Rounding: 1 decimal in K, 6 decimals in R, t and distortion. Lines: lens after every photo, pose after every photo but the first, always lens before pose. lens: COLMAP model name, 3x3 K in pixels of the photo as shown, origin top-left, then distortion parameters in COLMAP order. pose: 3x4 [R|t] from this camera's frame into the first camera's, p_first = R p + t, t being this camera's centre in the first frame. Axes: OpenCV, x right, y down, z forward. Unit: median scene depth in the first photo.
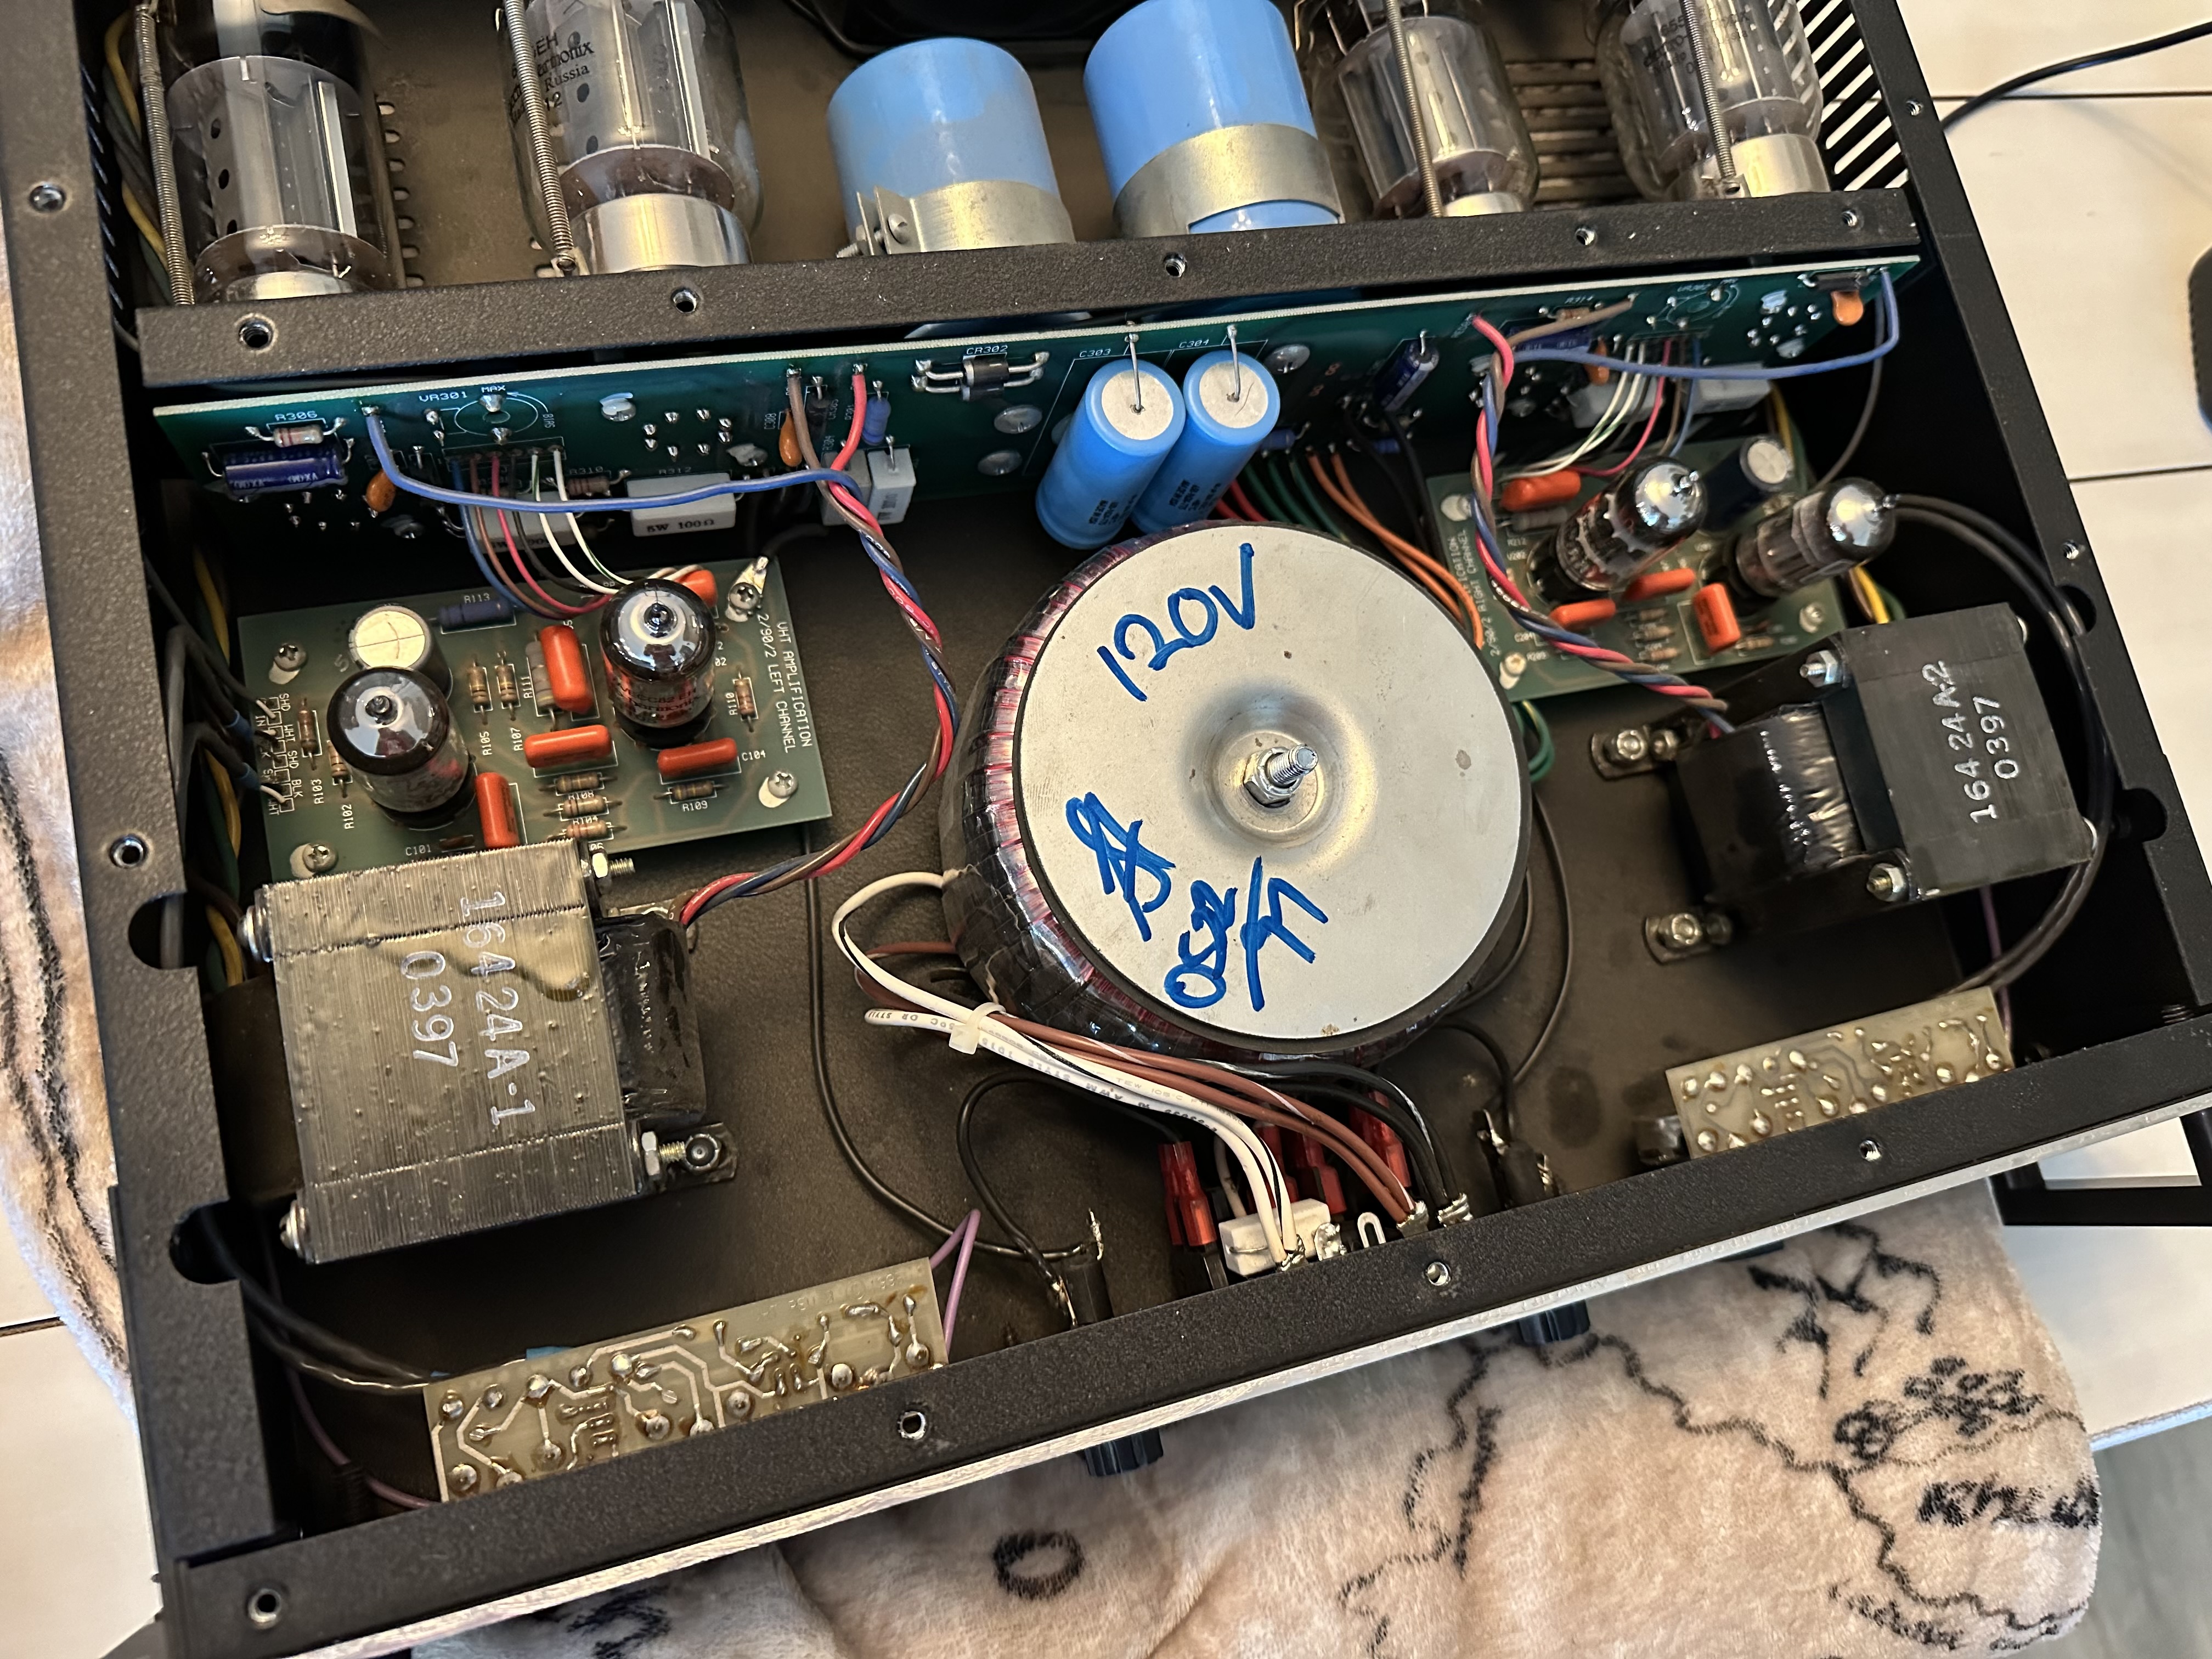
lens RADIAL K [[1594.4, 0, 1098.3], [0, 1594.4, 765.4], [0, 0, 1]] dist [0.100904, -0.061613]
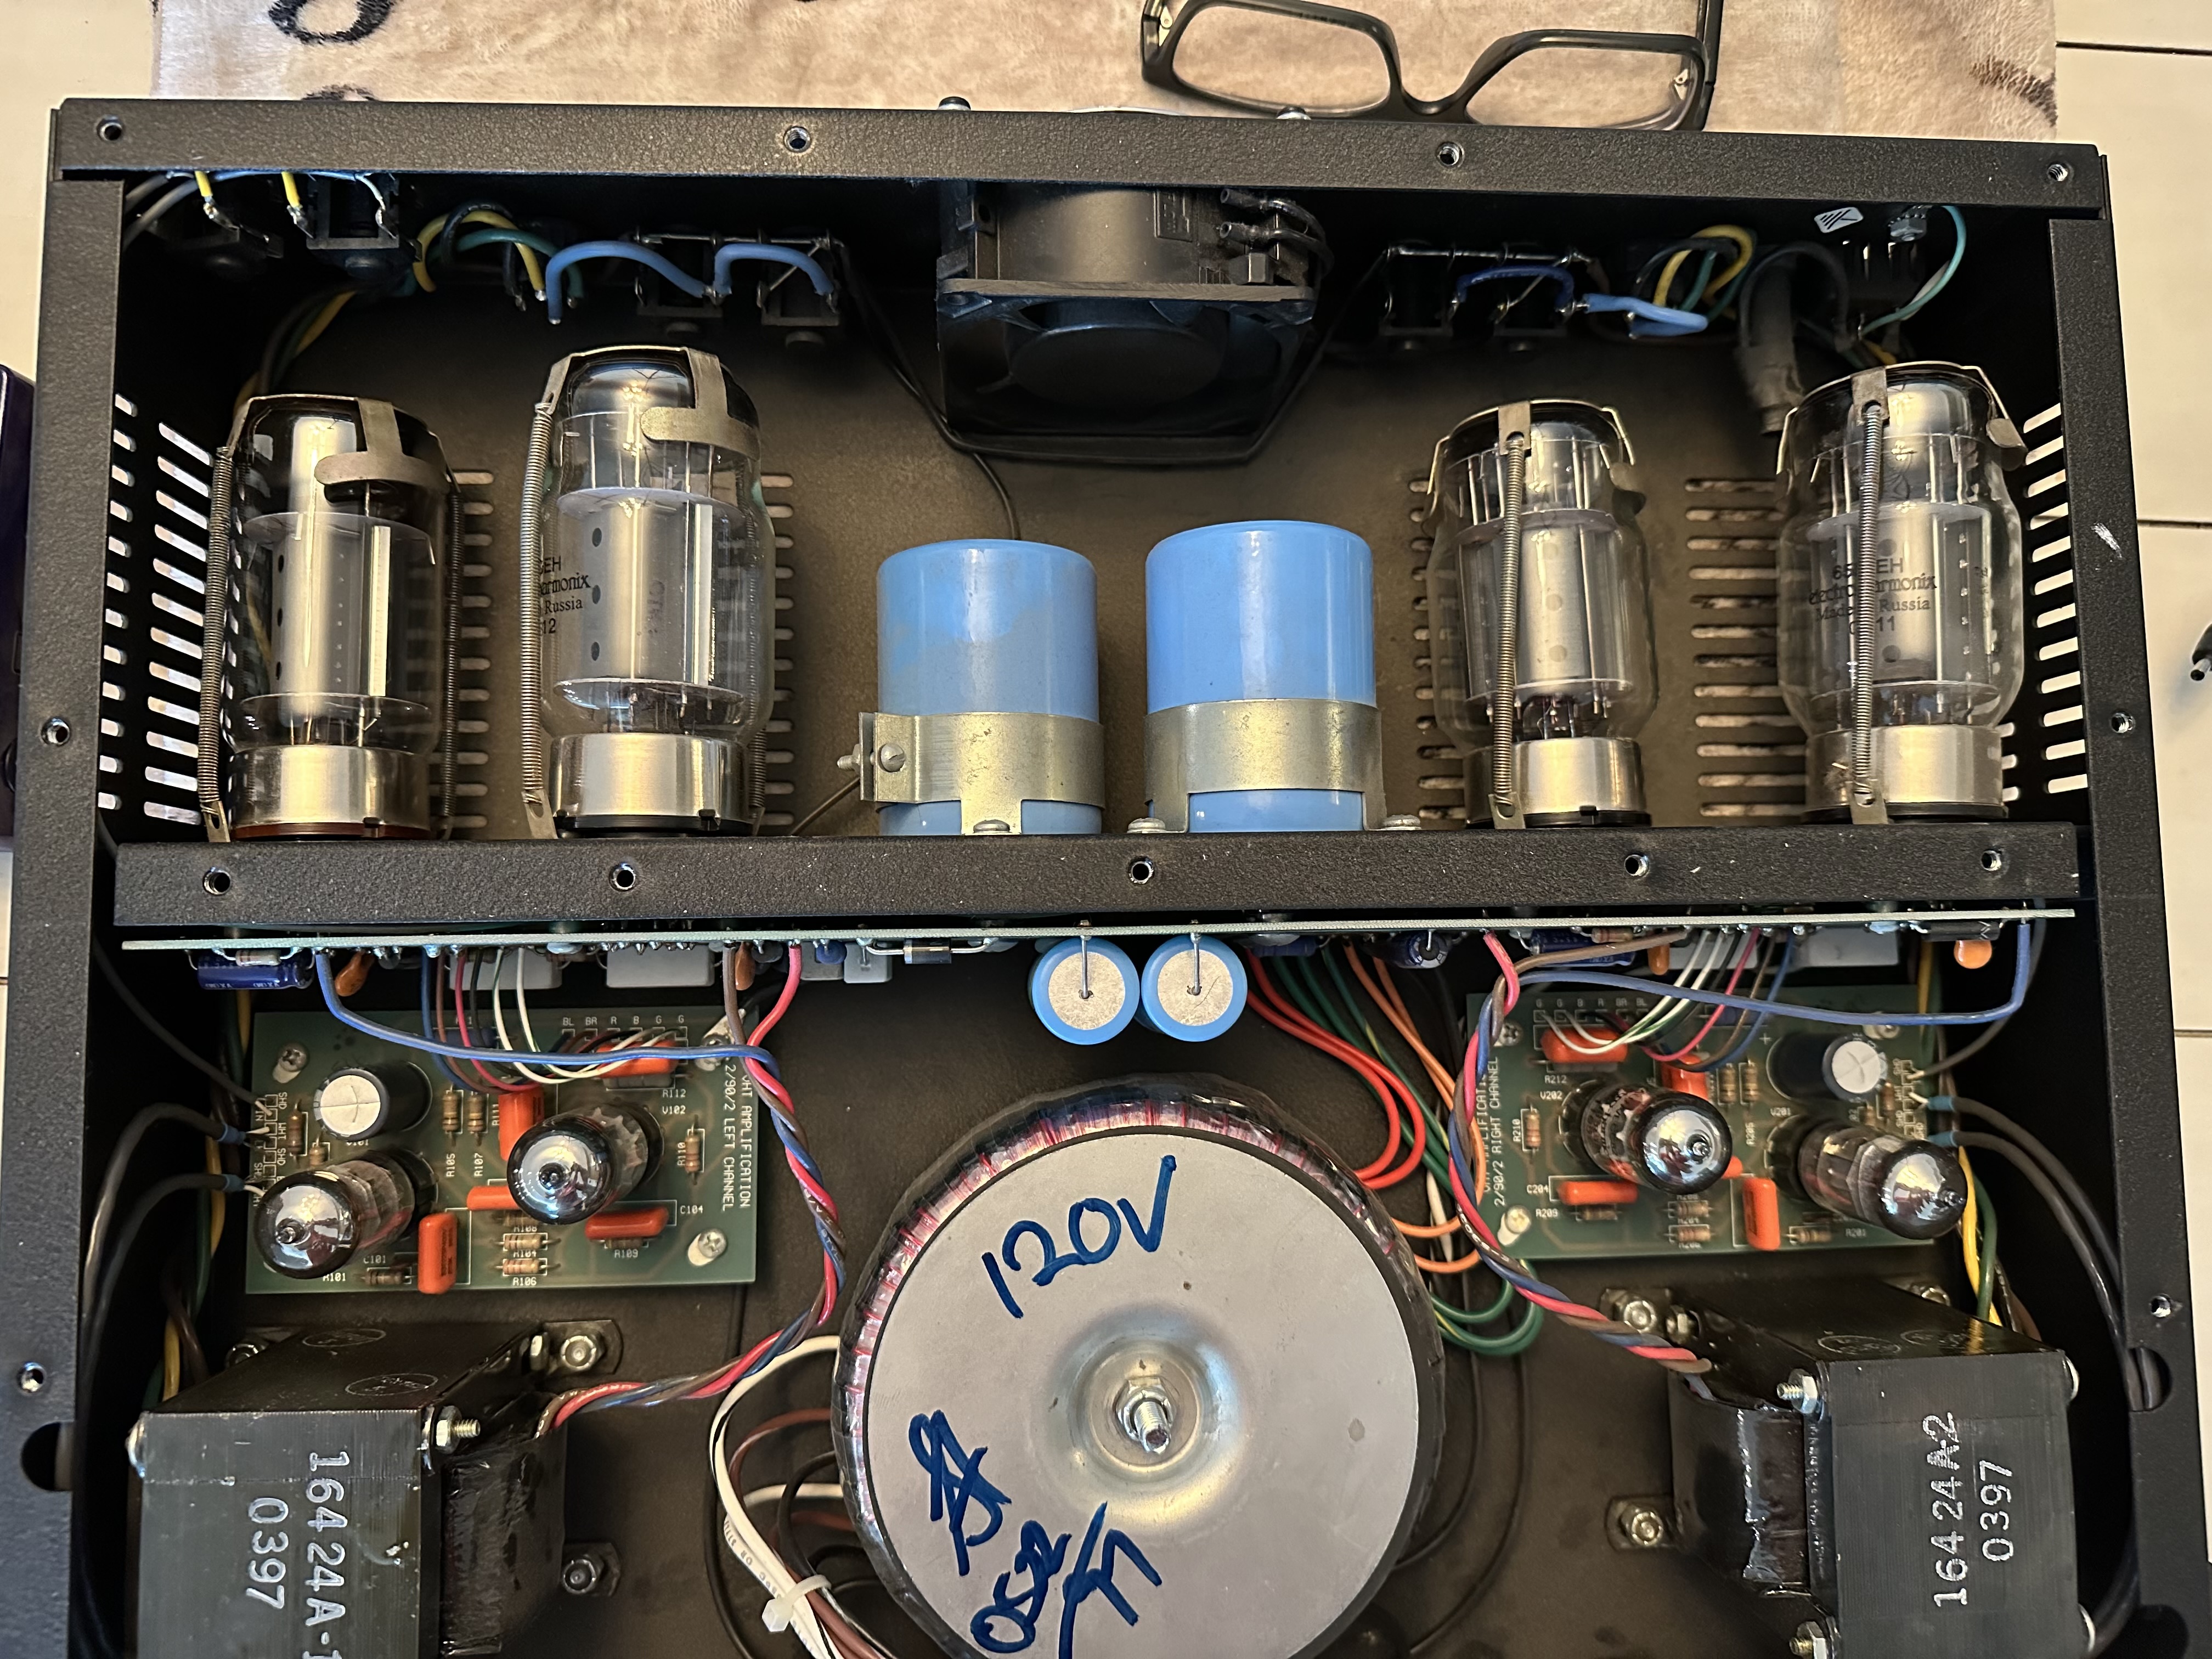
lens RADIAL K [[1620.3, 0, 1106.0], [0, 1620.3, 829.5], [0, 0, 1]] dist [0.063997, -0.026083]
pose [[0.962368, 0.190743, -0.193559, 0.208563], [-0.160242, 0.973577, 0.162697, -0.485348], [0.219478, -0.125558, 0.967504, 0.082089]]
